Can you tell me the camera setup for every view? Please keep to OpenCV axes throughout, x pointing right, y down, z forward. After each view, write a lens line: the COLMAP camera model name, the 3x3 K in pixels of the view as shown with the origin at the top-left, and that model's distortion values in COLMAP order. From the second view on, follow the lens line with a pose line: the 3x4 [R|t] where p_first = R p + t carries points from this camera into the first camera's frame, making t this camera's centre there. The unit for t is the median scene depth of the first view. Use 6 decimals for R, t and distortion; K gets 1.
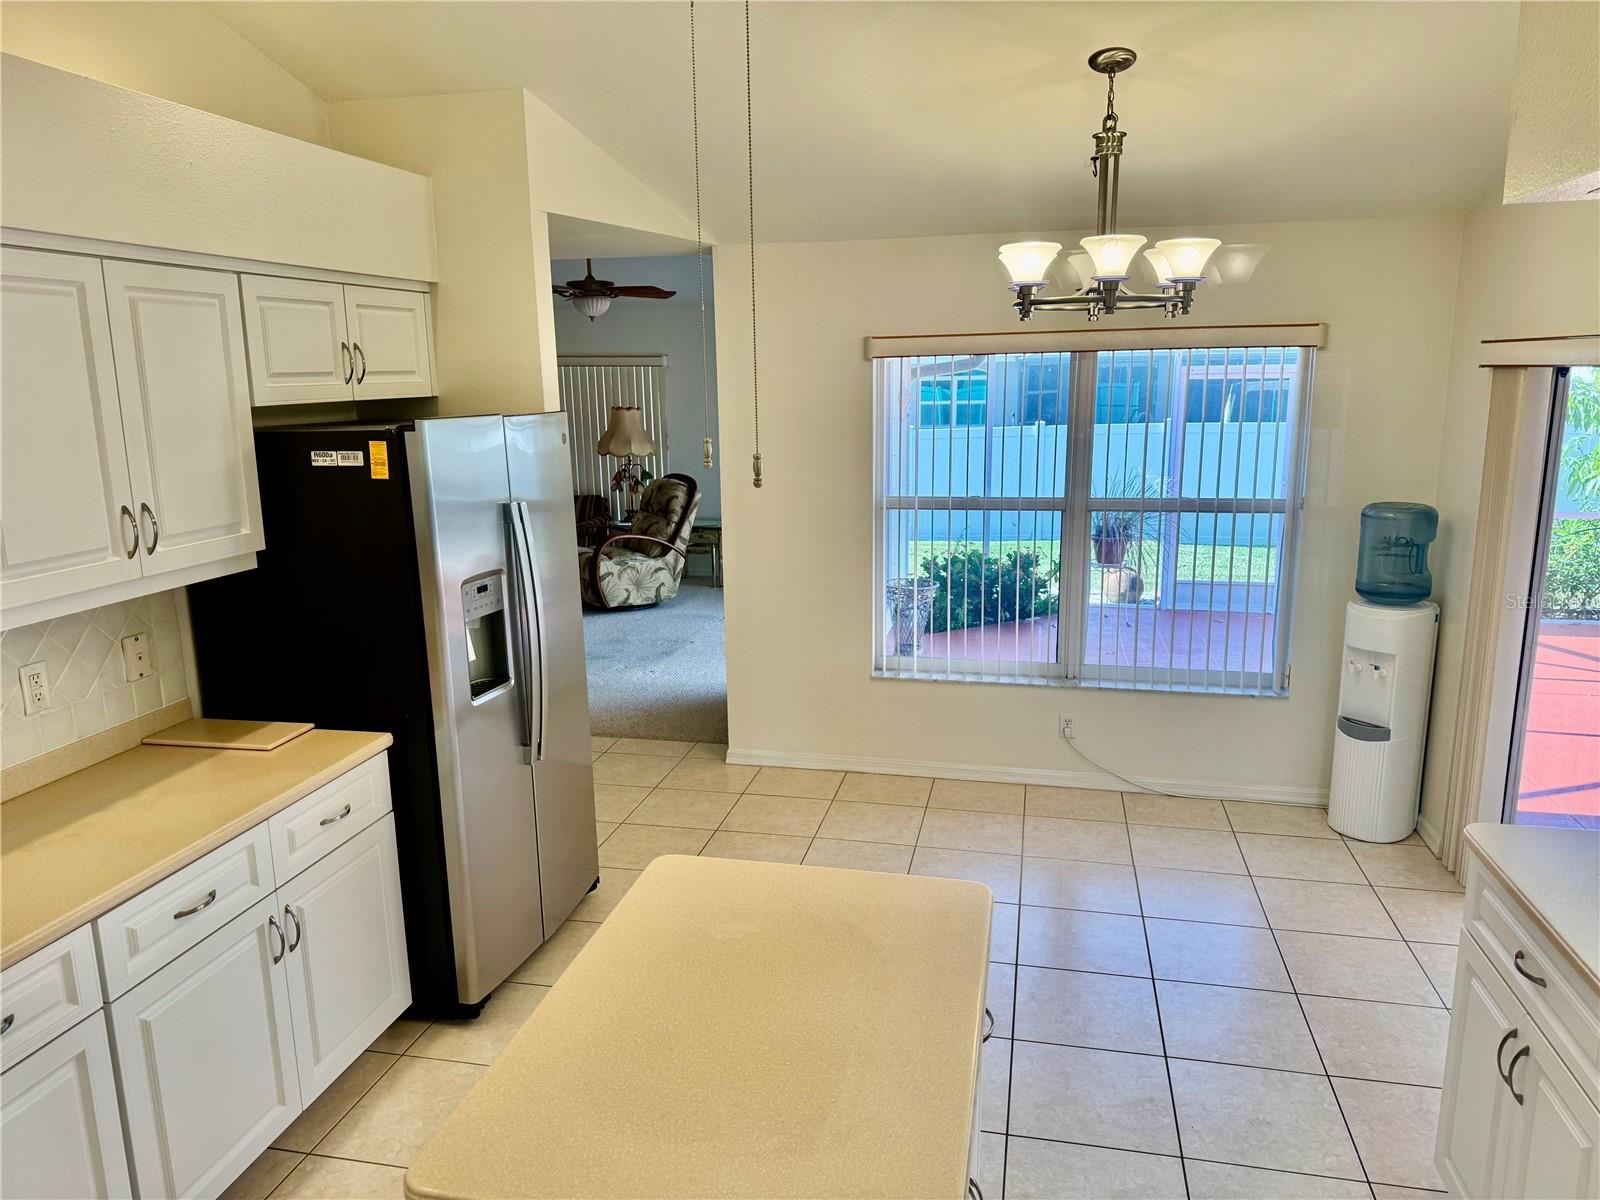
lens RADIAL K [[1119.9, 0, 807.3], [0, 1119.9, 593.4], [0, 0, 1]] dist [0.062044, -0.068748]
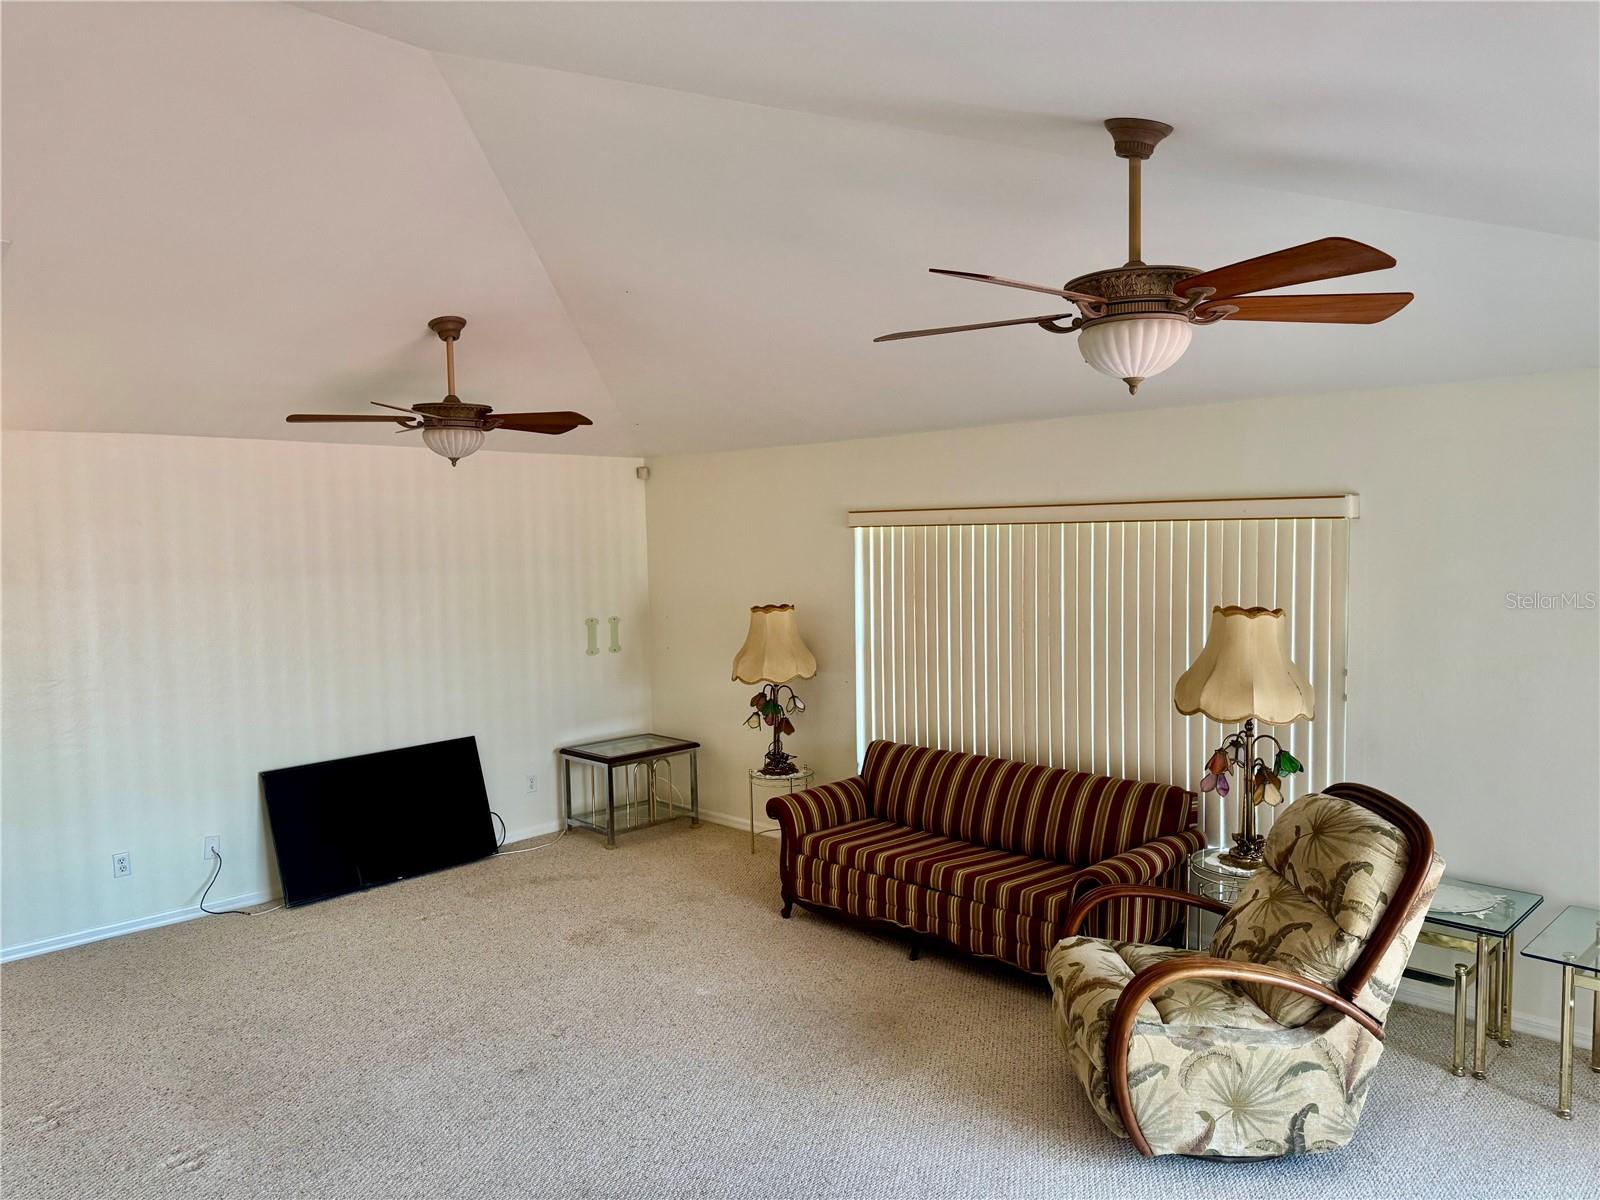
lens RADIAL K [[1119.9, 0, 807.3], [0, 1119.9, 593.4], [0, 0, 1]] dist [0.062044, -0.068748]
pose [[0.845443, 0.038233, -0.532695, -0.077467], [-0.107127, 0.989303, -0.099016, -0.118393], [0.523210, 0.140779, 0.840495, 0.579736]]
